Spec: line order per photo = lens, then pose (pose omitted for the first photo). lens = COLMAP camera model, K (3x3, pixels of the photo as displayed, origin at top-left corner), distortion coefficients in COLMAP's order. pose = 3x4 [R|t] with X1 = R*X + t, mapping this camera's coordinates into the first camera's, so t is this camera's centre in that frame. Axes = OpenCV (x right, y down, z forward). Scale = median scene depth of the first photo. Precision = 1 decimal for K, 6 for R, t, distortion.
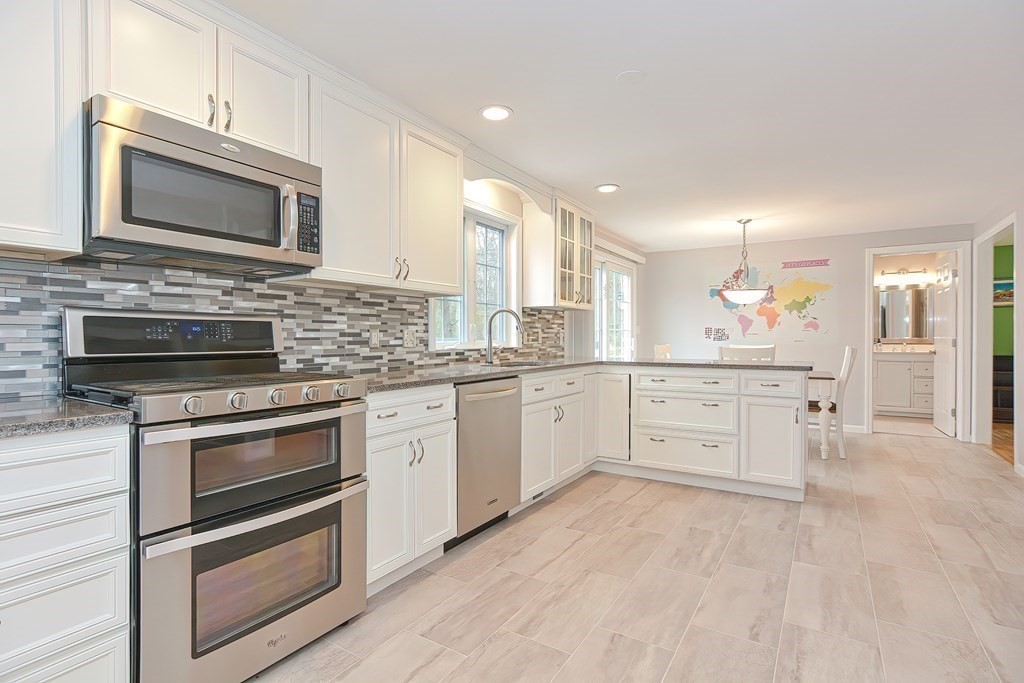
lens RADIAL K [[498.3, 0, 503.1], [0, 498.3, 337.2], [0, 0, 1]] dist [-0.013240, 0.004858]
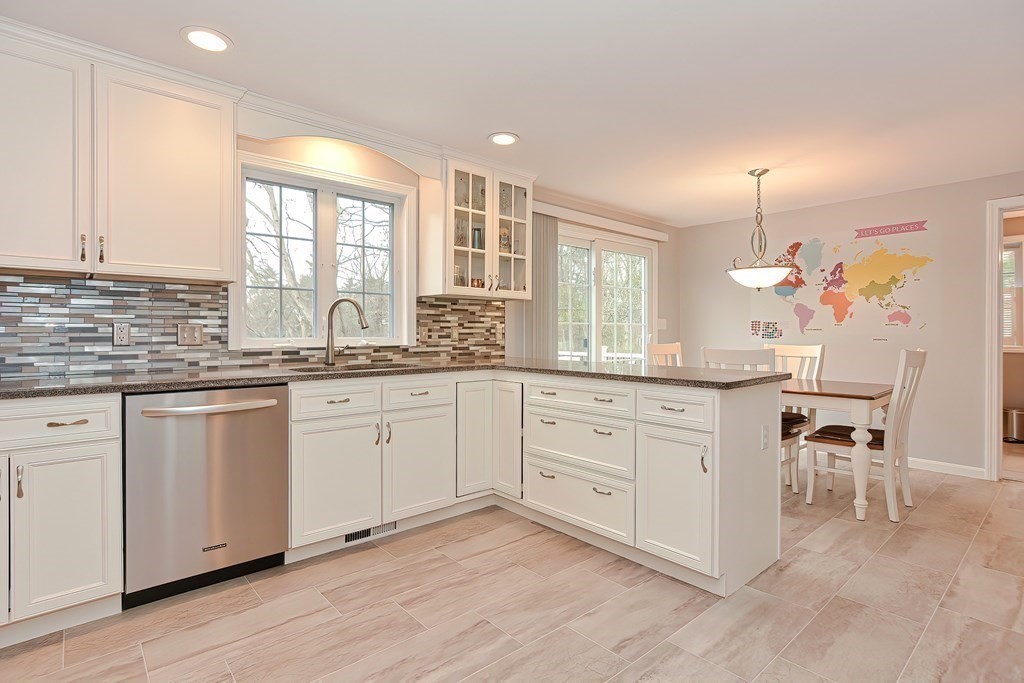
lens RADIAL K [[498.3, 0, 509.5], [0, 498.3, 333.2], [0, 0, 1]] dist [-0.013240, 0.004858]
pose [[0.961001, 0.003263, -0.276527, 0.448534], [-0.002835, 0.999994, 0.001950, -0.002147], [0.276532, -0.001090, 0.961004, 0.280428]]
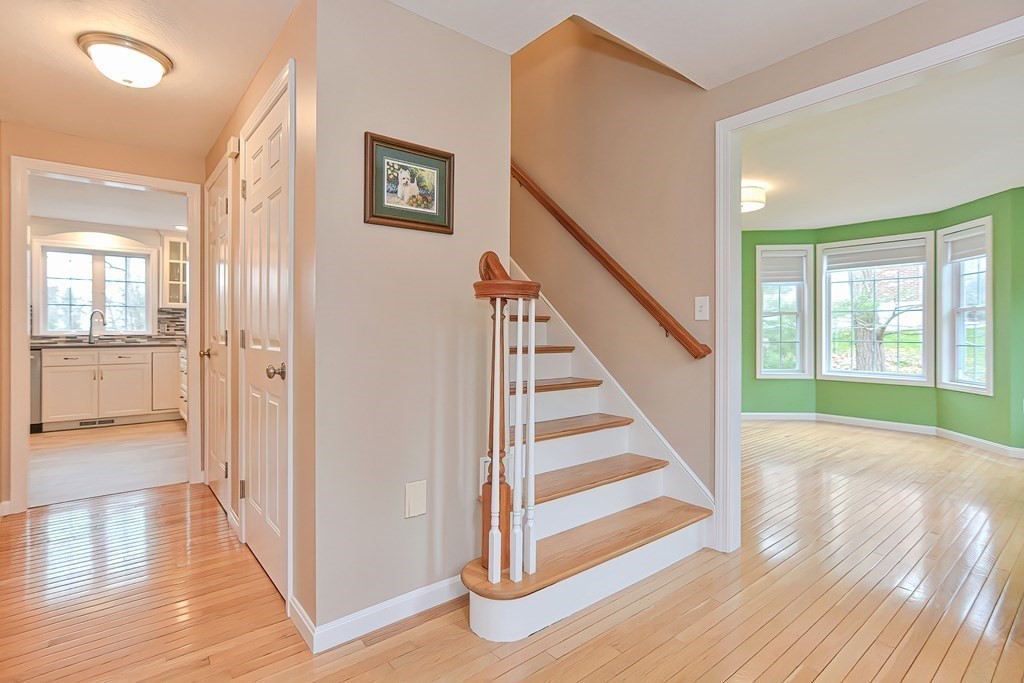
lens RADIAL K [[498.3, 0, 516.8], [0, 498.3, 334.8], [0, 0, 1]] dist [-0.013240, 0.004858]
pose [[0.947780, 0.008578, -0.318809, 1.692683], [-0.004782, 0.999908, 0.012688, -0.003729], [0.318889, -0.010501, 0.947734, -0.083600]]
